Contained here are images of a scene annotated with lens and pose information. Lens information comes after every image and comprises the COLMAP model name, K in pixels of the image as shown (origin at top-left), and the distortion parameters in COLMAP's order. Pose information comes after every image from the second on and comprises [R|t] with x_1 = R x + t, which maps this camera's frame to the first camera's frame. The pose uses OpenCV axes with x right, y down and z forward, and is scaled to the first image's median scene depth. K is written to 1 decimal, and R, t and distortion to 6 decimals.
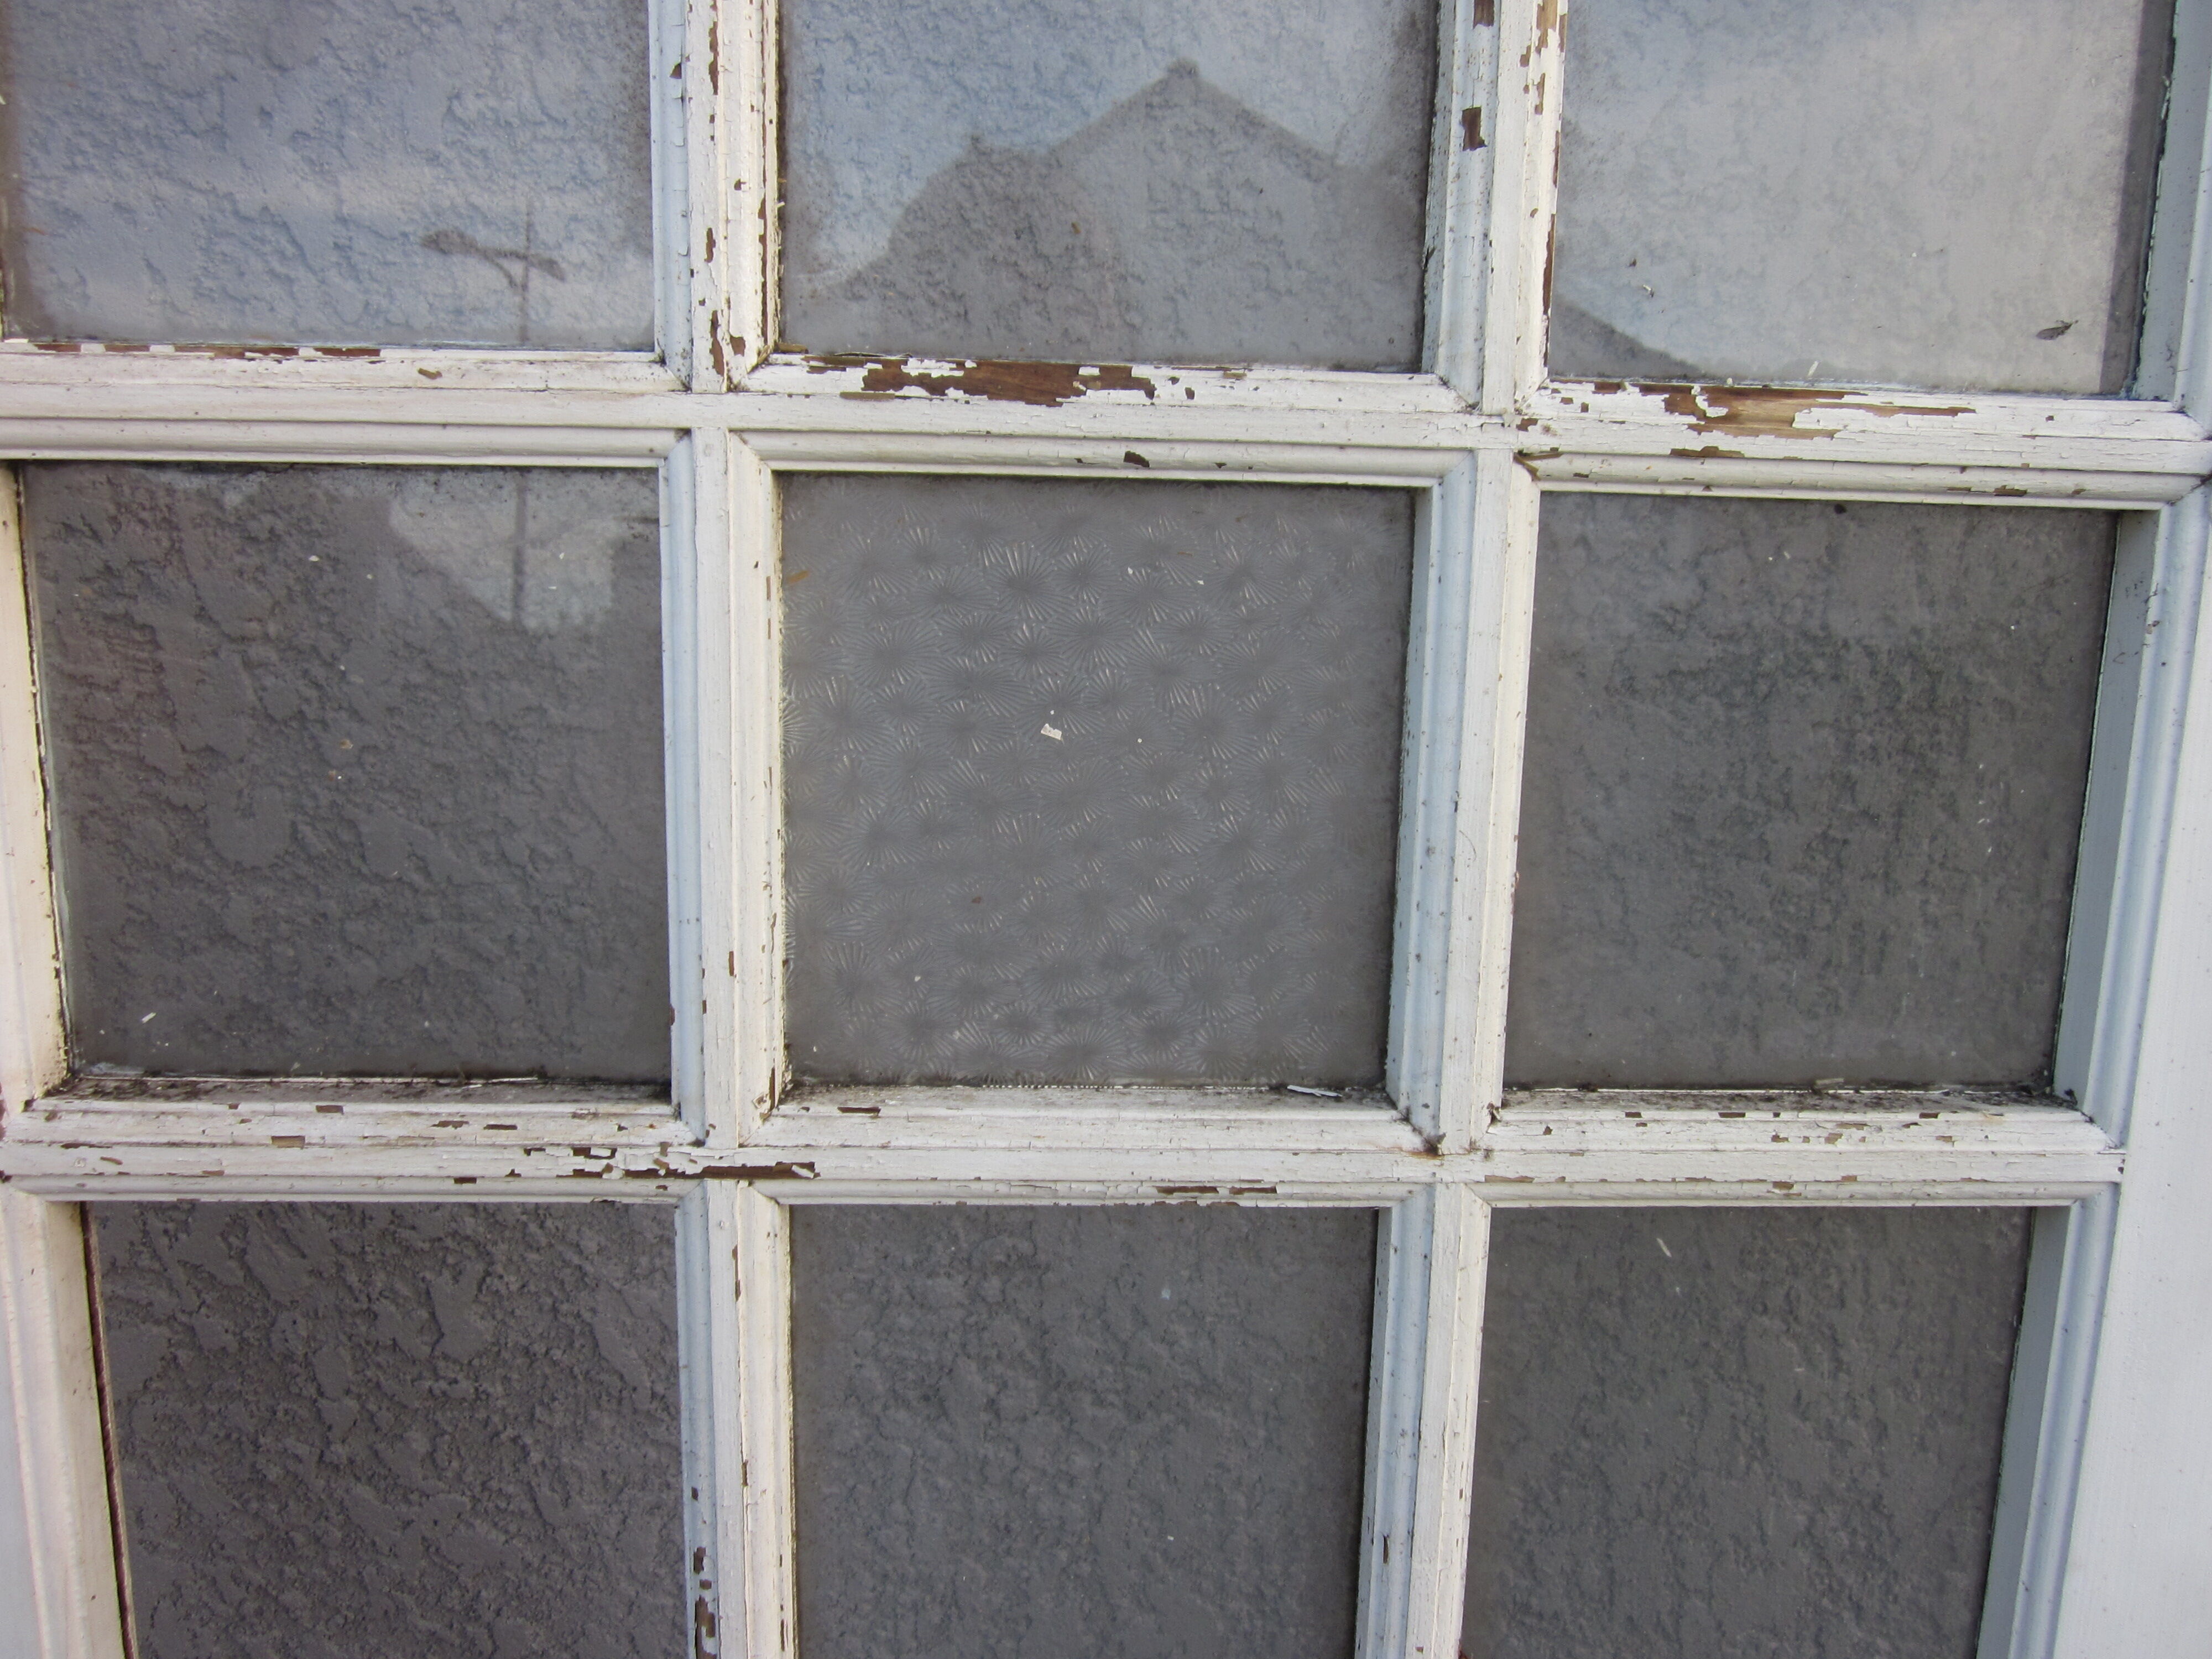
lens RADIAL K [[1814.3, 0, 1102.0], [0, 1814.3, 824.9], [0, 0, 1]] dist [-0.044766, 0.014143]
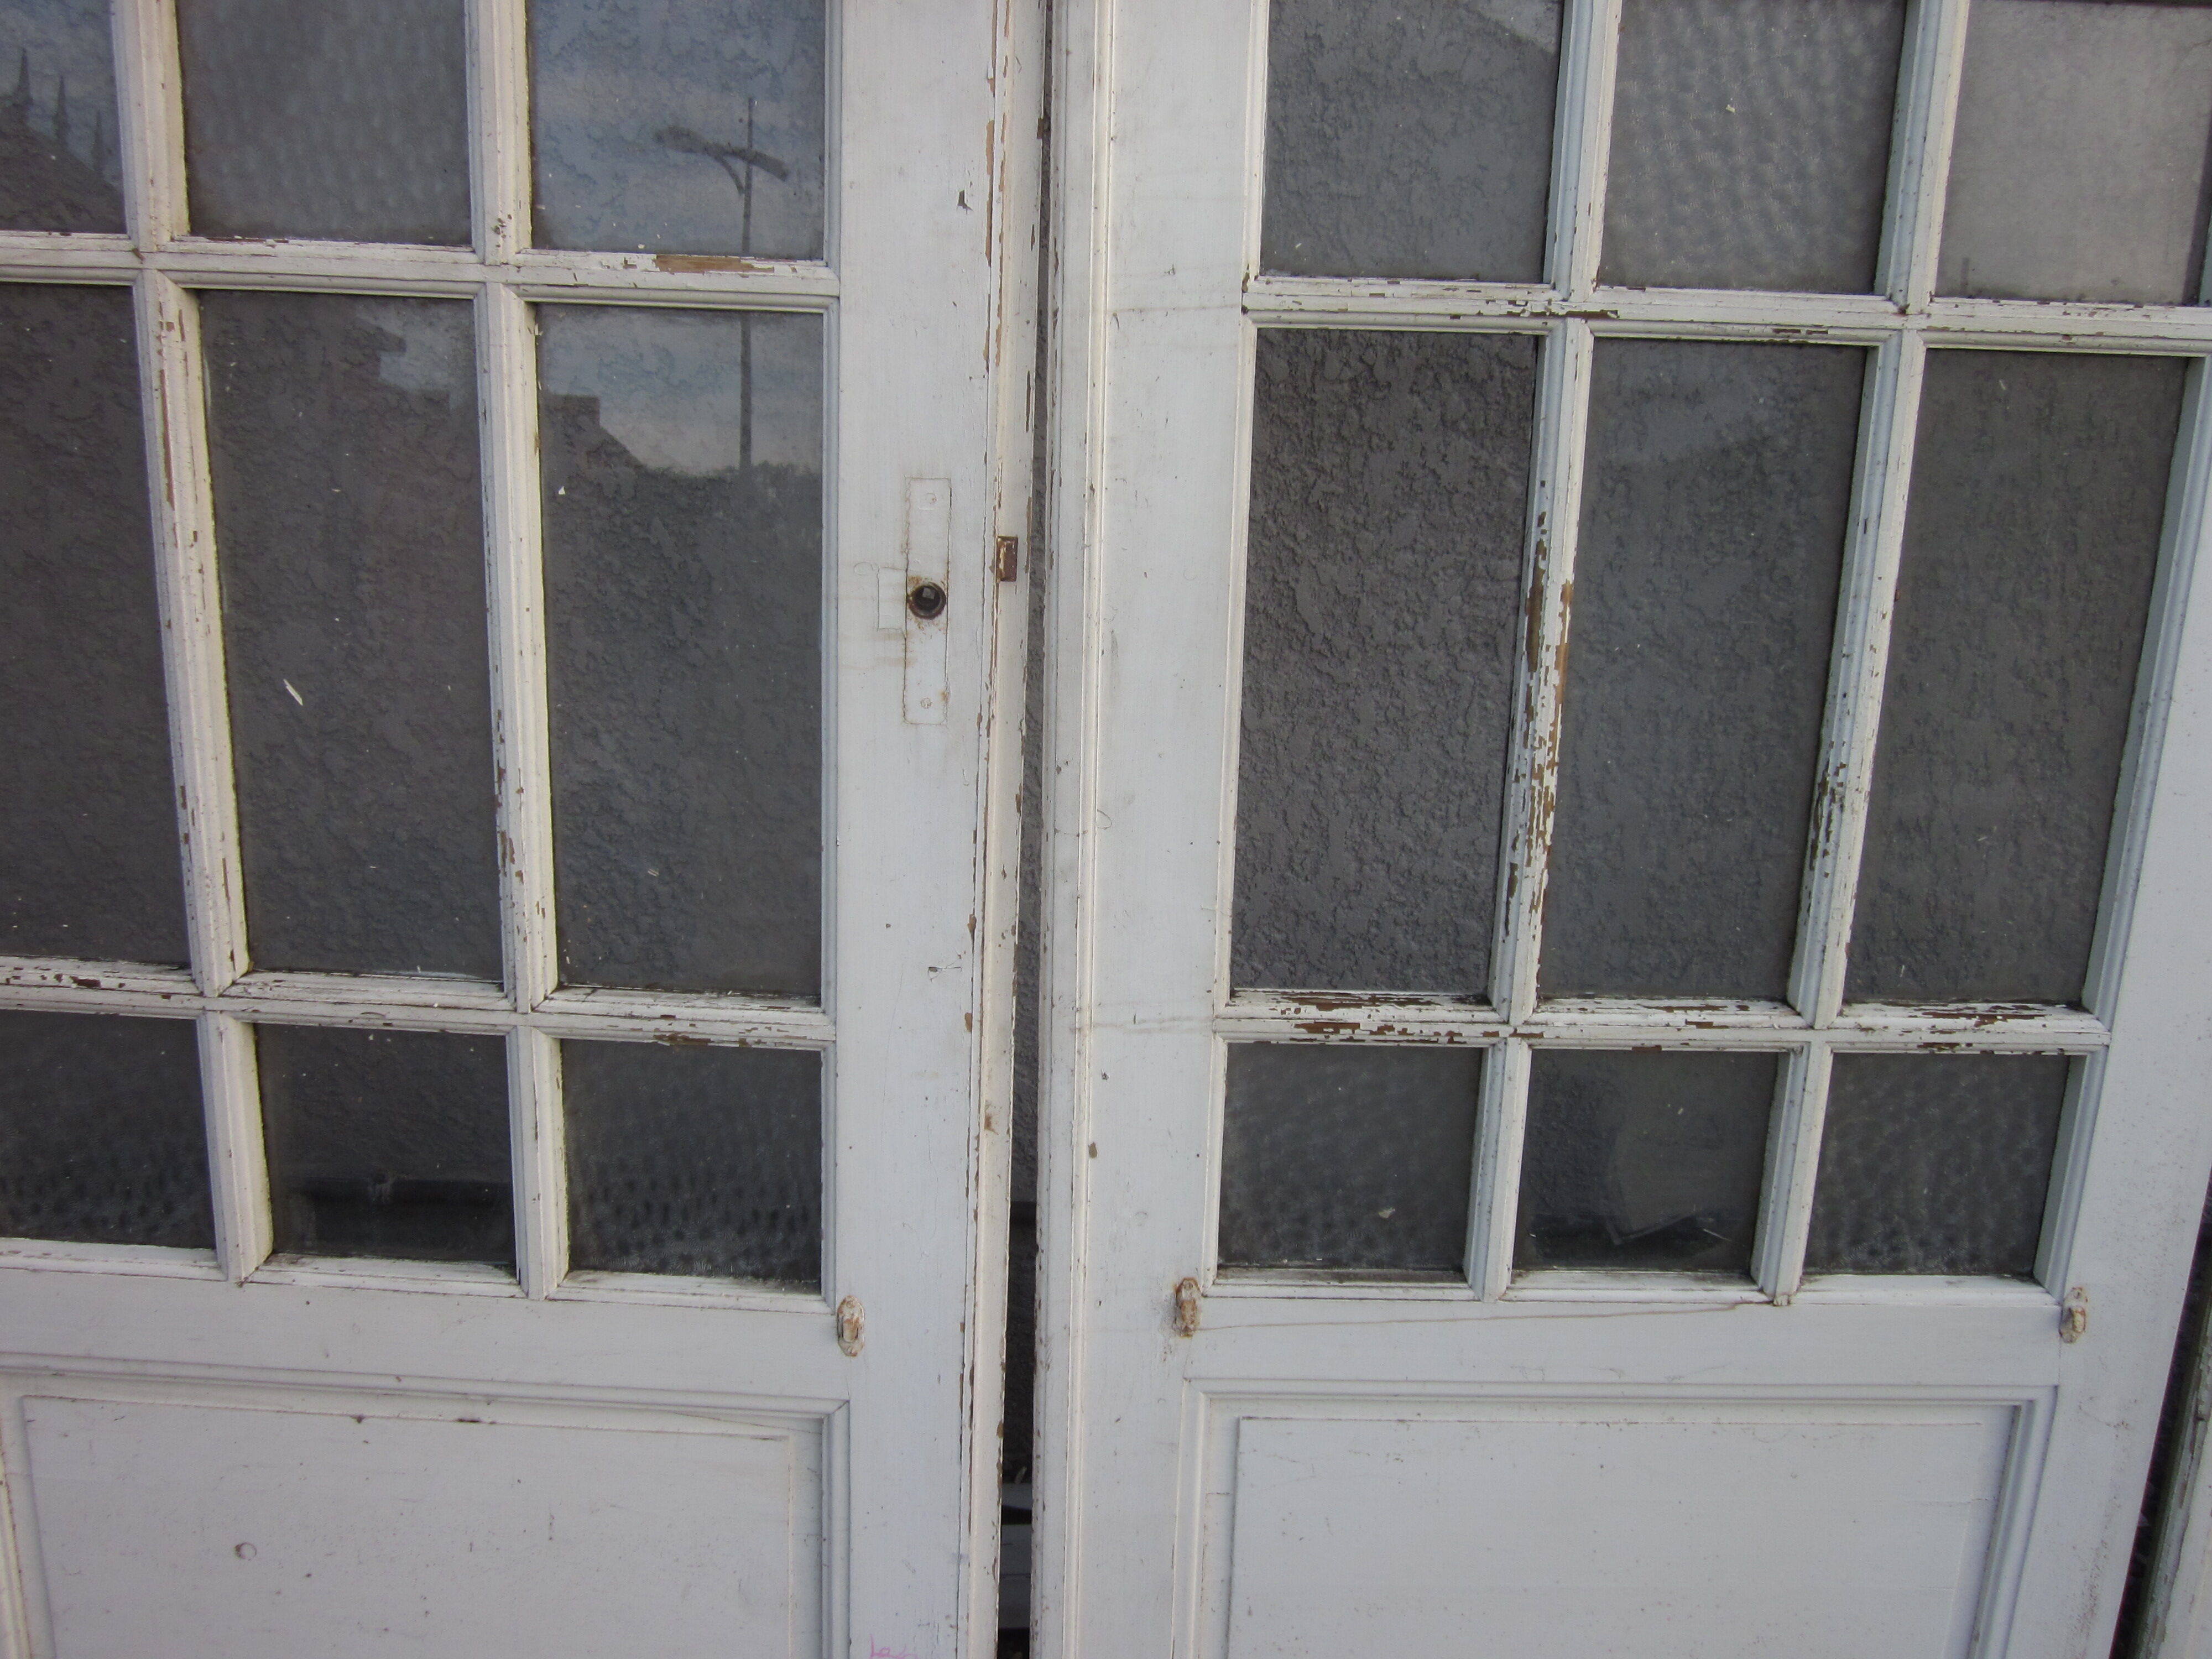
lens RADIAL K [[1814.3, 0, 1110.0], [0, 1814.3, 829.0], [0, 0, 1]] dist [-0.044766, 0.014143]
pose [[0.999389, 0.007382, -0.034162, -0.456682], [-0.004624, 0.996775, 0.080109, 0.421881], [0.034643, -0.079902, 0.996201, -0.800878]]
